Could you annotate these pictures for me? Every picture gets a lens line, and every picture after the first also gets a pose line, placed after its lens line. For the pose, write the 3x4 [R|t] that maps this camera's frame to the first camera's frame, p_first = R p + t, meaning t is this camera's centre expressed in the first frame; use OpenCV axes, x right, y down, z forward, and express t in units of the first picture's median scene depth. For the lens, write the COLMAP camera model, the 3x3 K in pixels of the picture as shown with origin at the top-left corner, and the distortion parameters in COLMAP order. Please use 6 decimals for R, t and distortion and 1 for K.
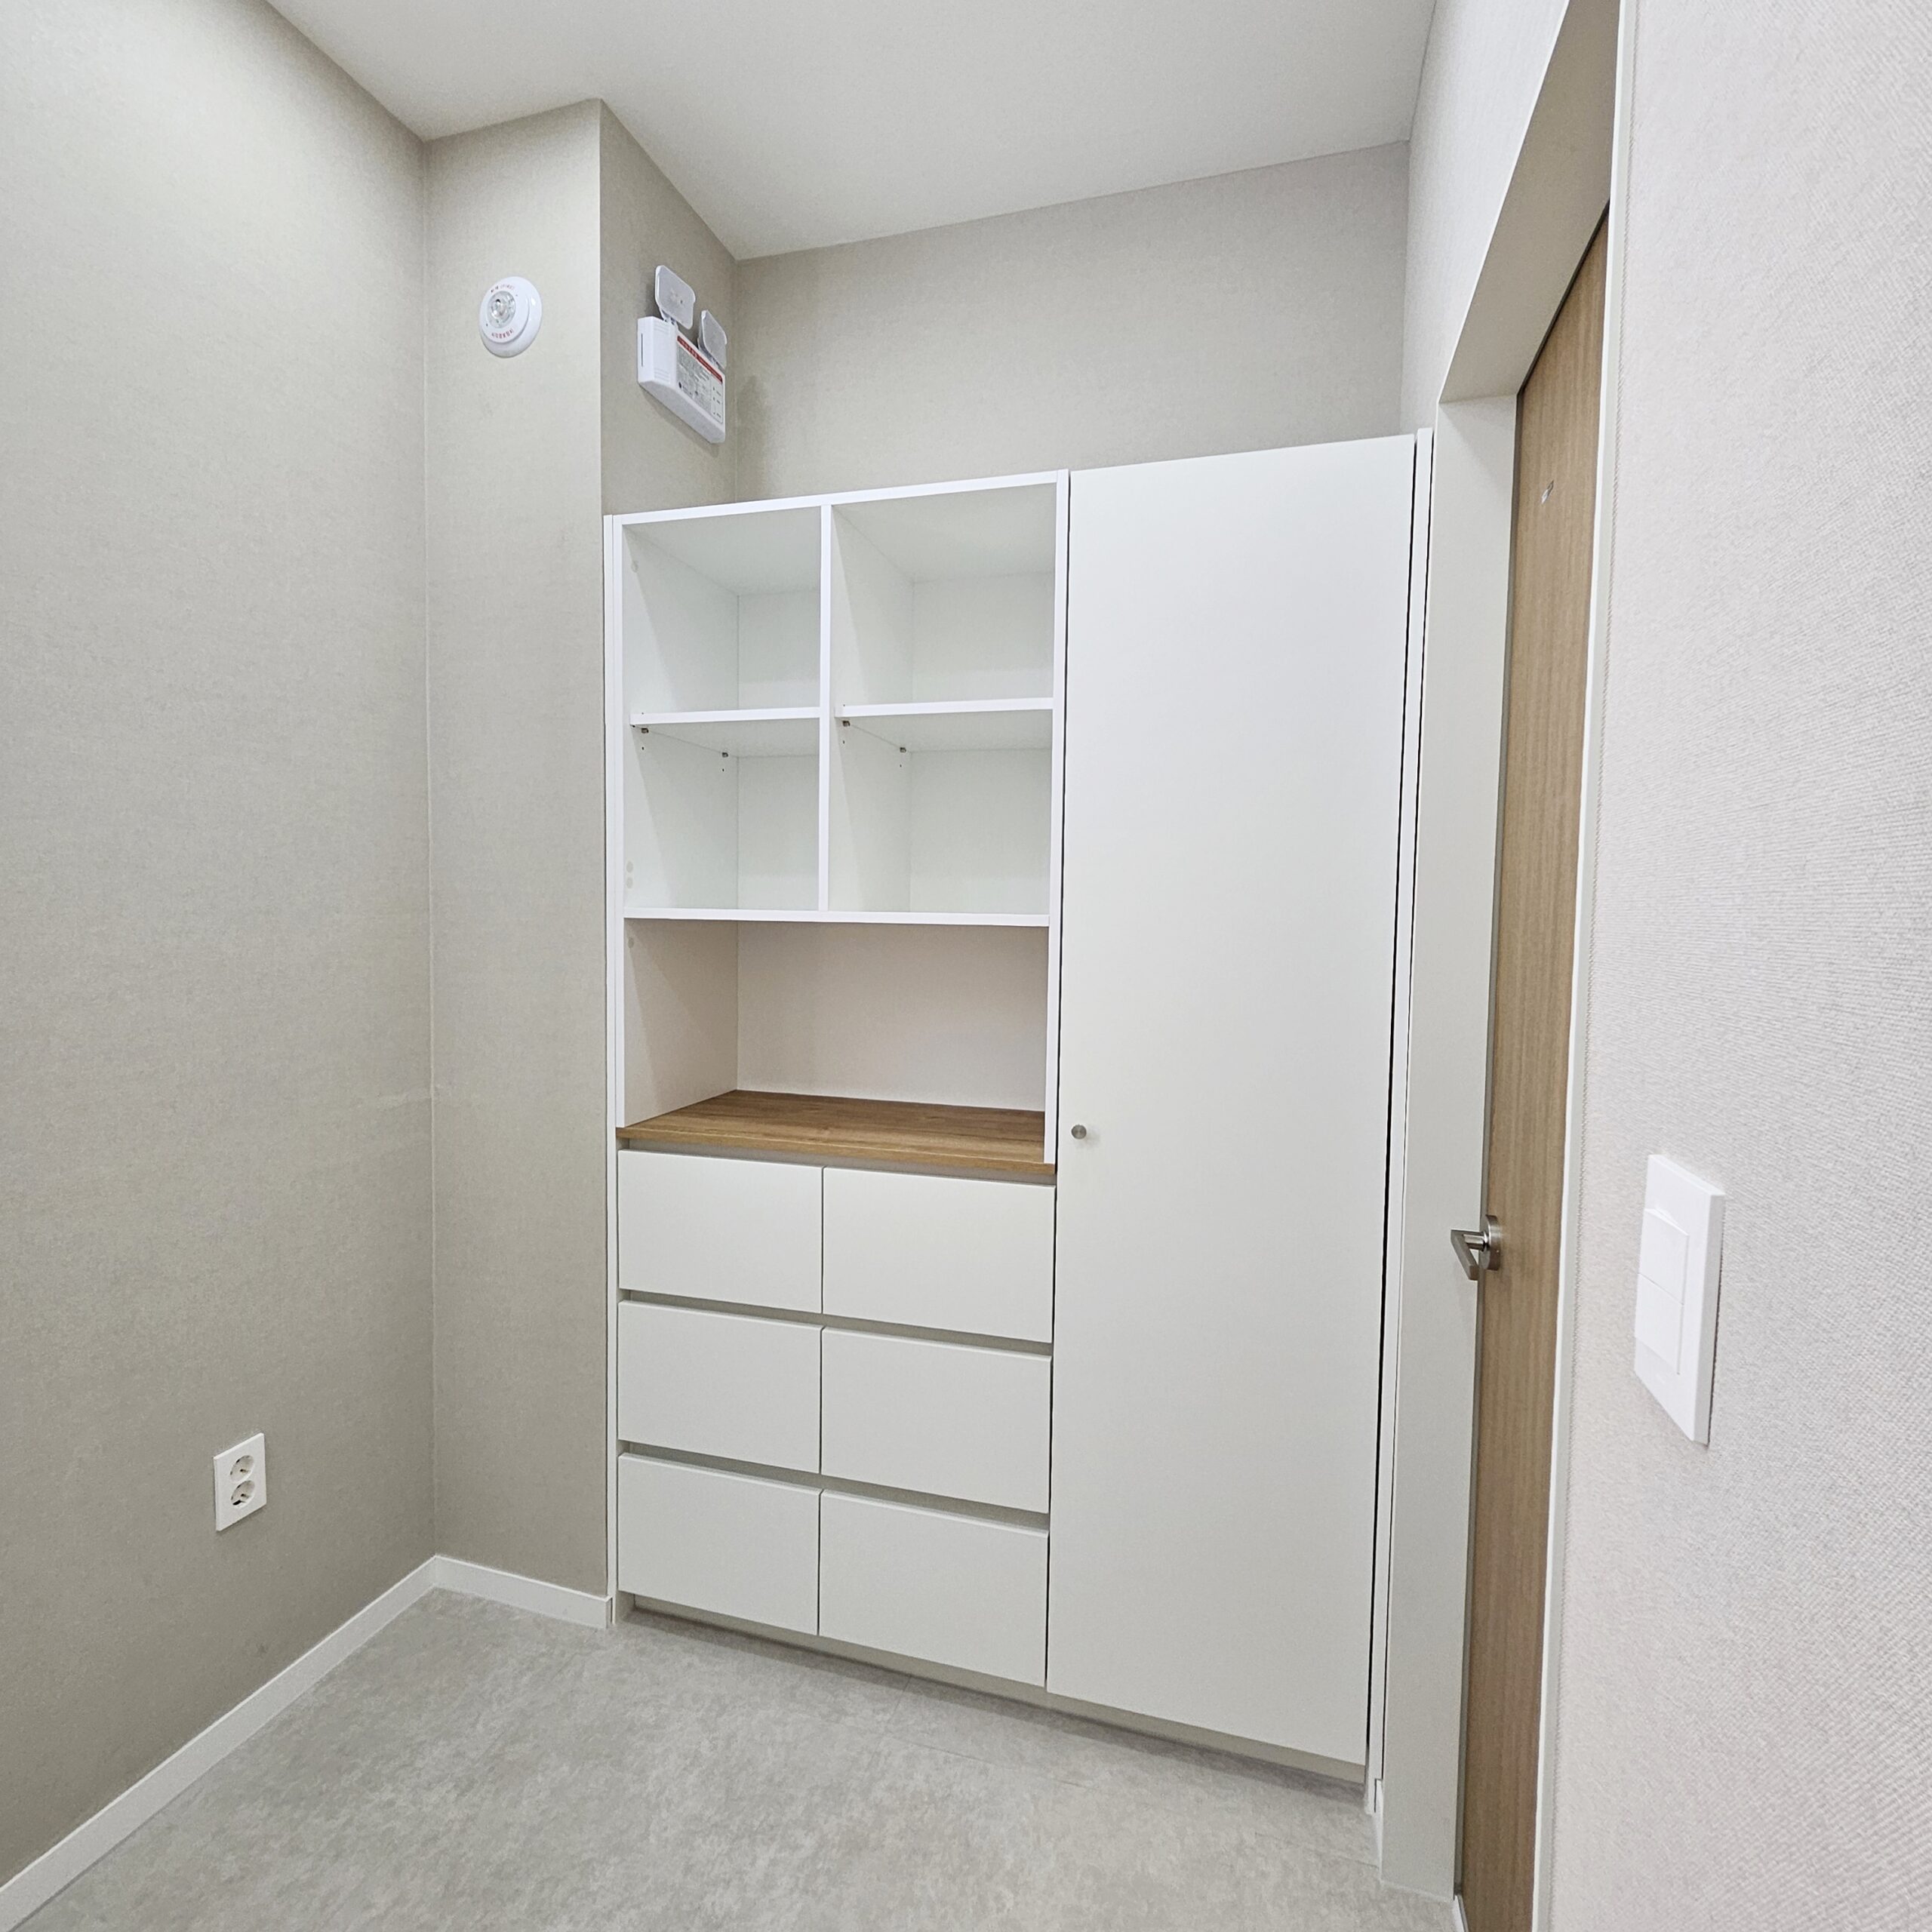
lens RADIAL K [[1038.0, 0, 967.6], [0, 1038.0, 974.3], [0, 0, 1]] dist [0.021175, 0.003620]
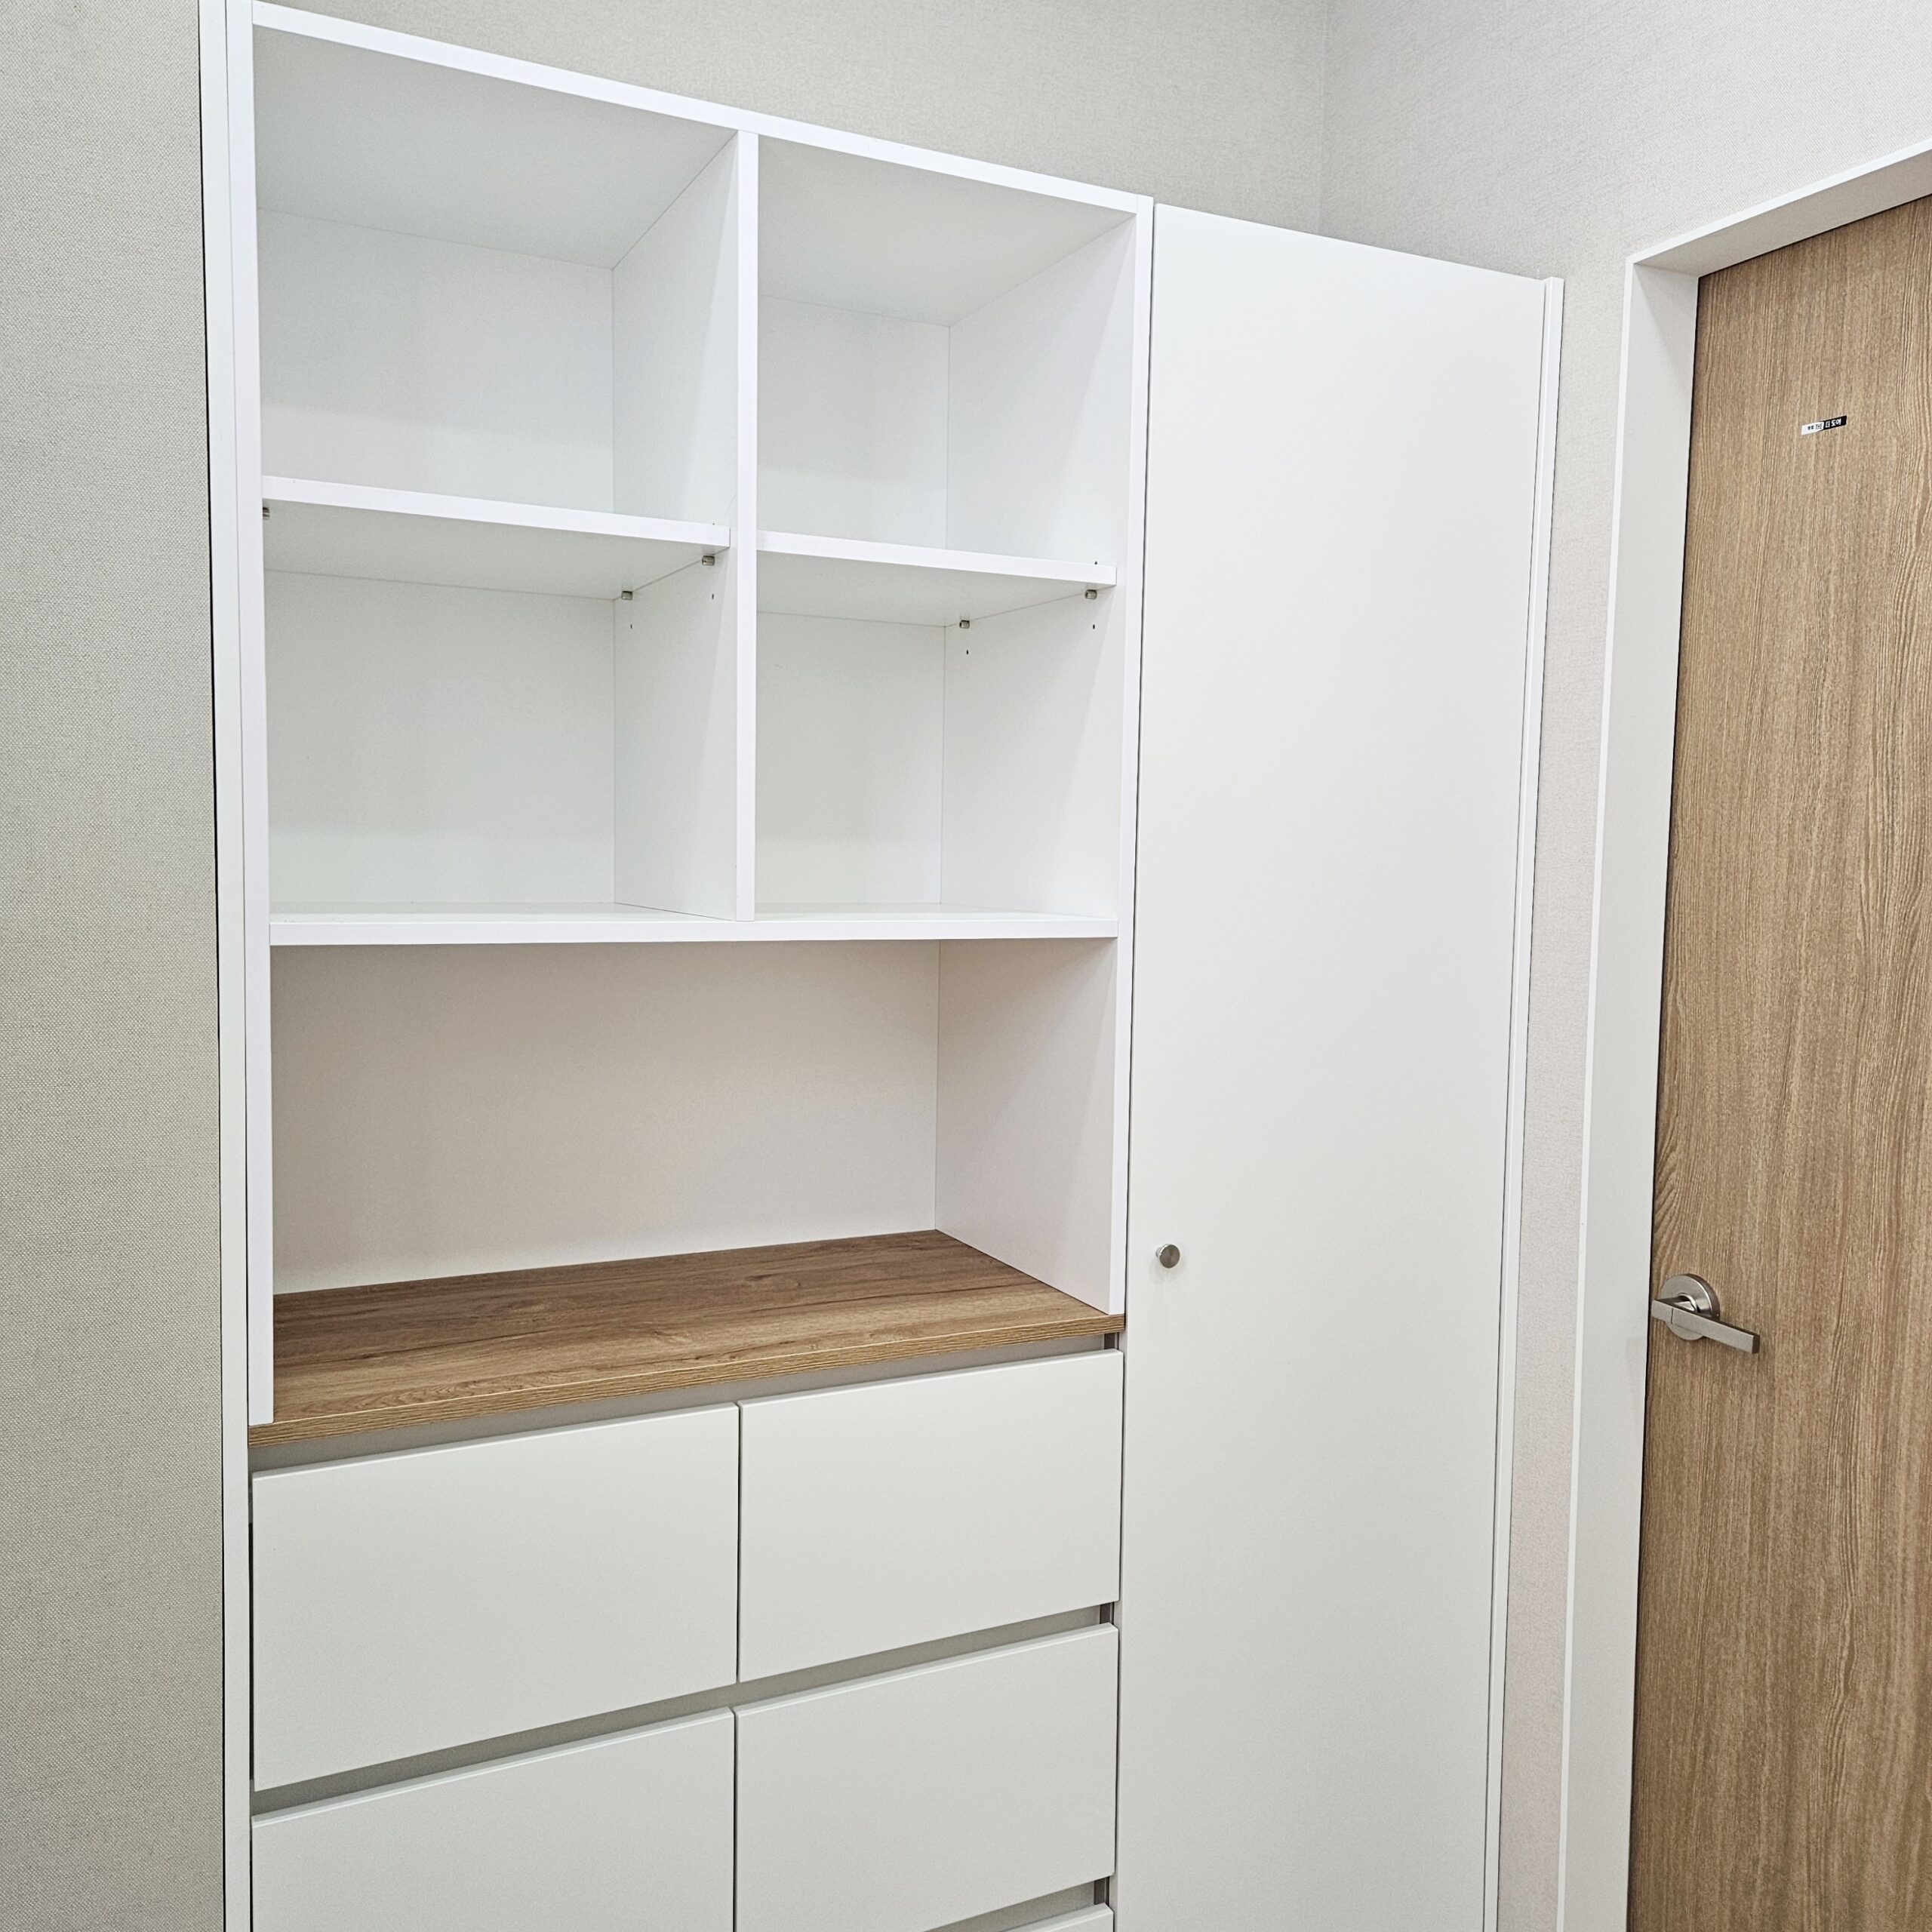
lens RADIAL K [[1721.1, 0, 967.3], [0, 1721.1, 968.5], [0, 0, 1]] dist [0.064243, -0.030817]
pose [[0.738146, -0.054491, 0.672437, -0.630019], [0.033752, 0.998467, 0.043861, -0.069508], [-0.673796, -0.009680, 0.738854, 0.276443]]
